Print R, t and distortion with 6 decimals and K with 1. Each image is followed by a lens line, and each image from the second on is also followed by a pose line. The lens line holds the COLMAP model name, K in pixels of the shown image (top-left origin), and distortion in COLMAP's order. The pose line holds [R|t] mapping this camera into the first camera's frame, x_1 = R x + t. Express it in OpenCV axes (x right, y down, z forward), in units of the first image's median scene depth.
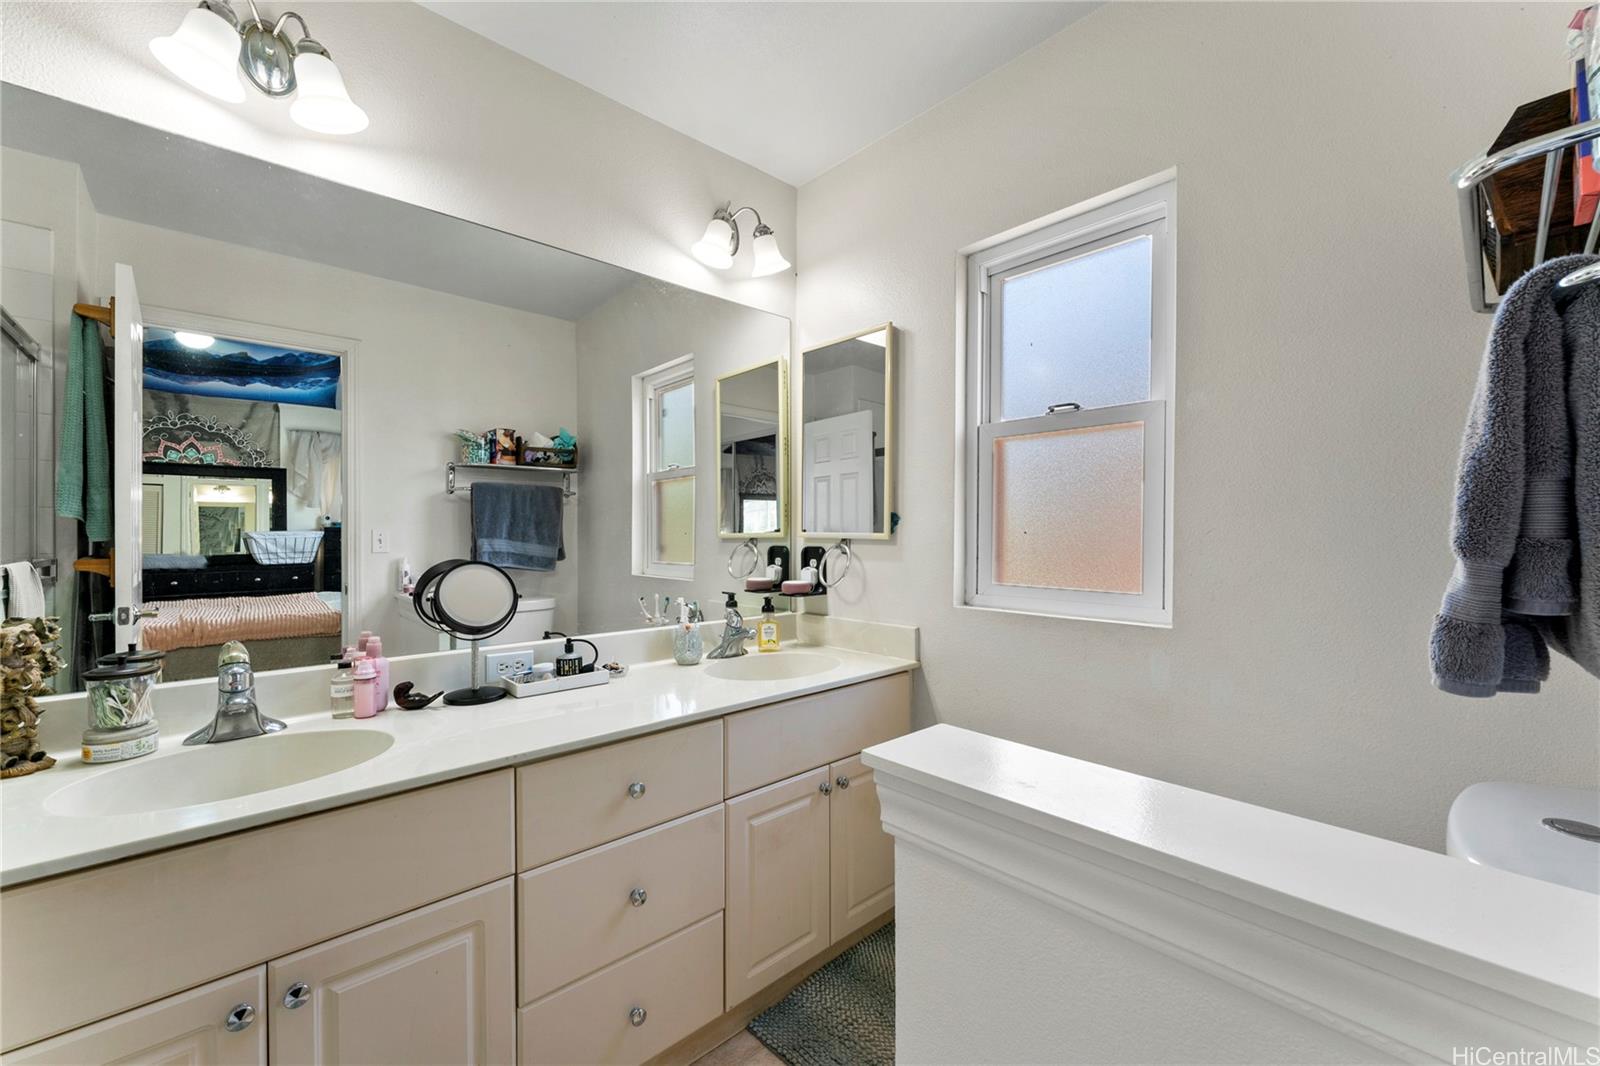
lens RADIAL K [[638.9, 0, 801.0], [0, 638.9, 534.7], [0, 0, 1]] dist [0.009175, -0.000009]
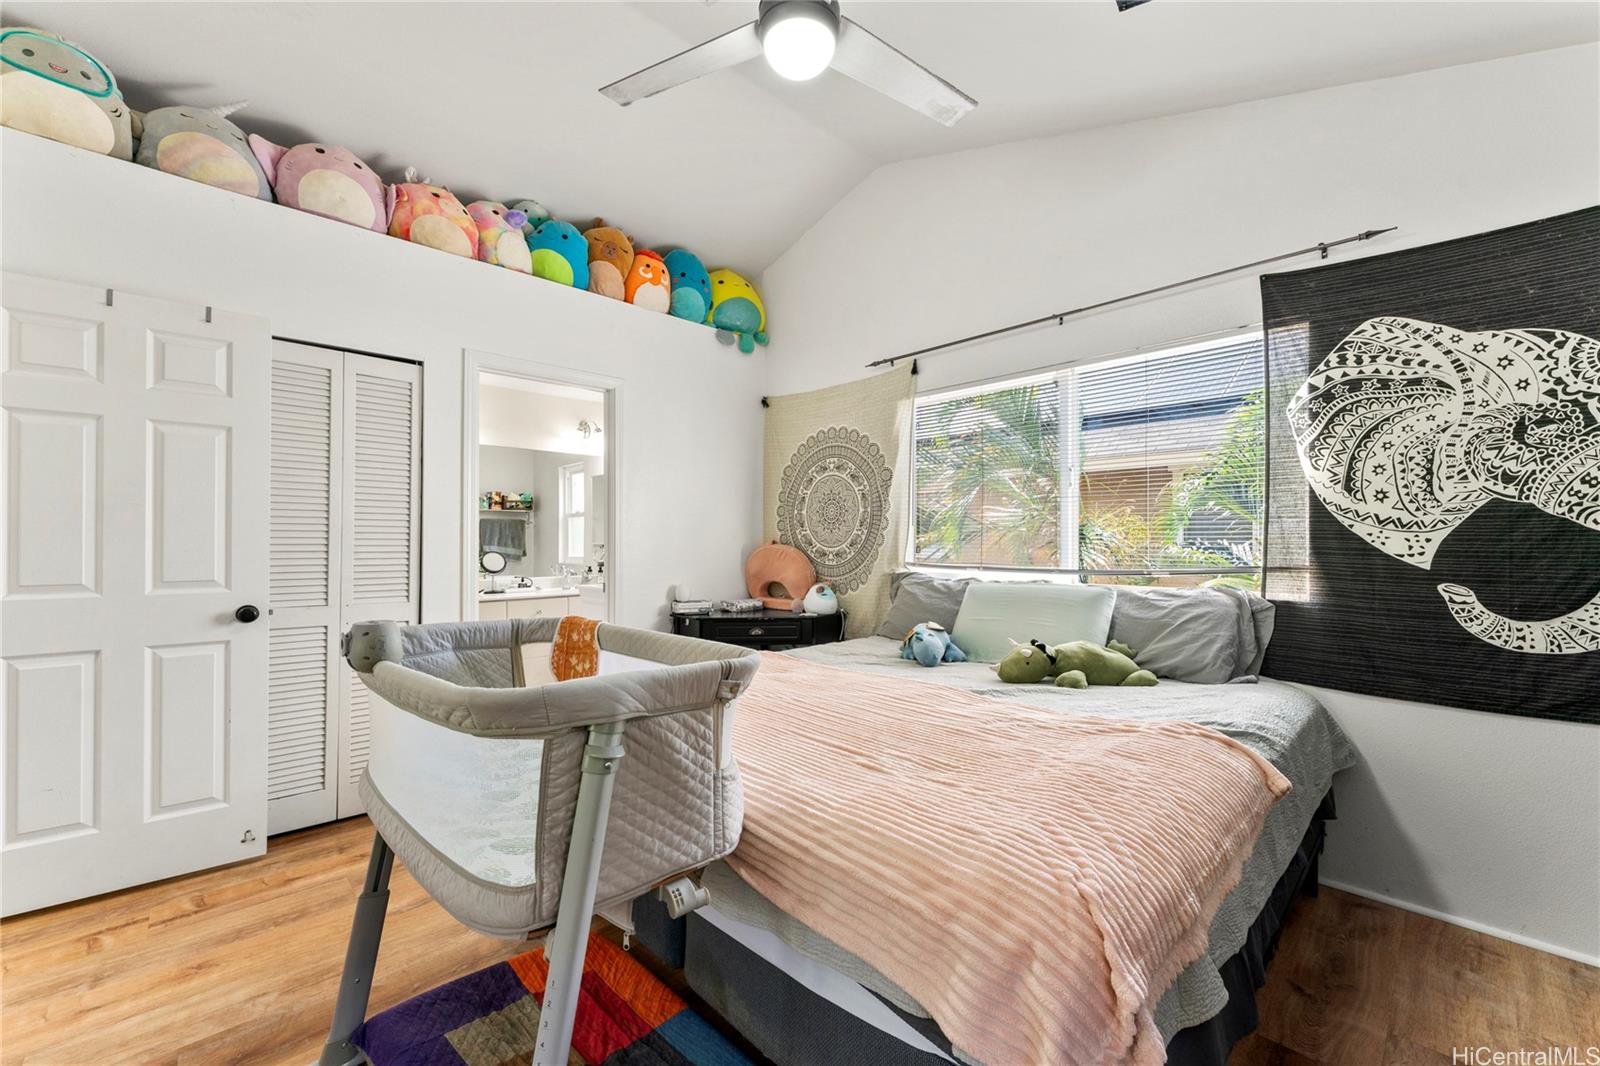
lens RADIAL K [[638.9, 0, 799.5], [0, 638.9, 538.3], [0, 0, 1]] dist [0.009175, -0.000009]
pose [[0.999502, -0.001092, 0.031536, 0.436467], [0.001421, 0.999945, -0.010415, 0.005697], [-0.031523, 0.010455, 0.999448, -1.062327]]
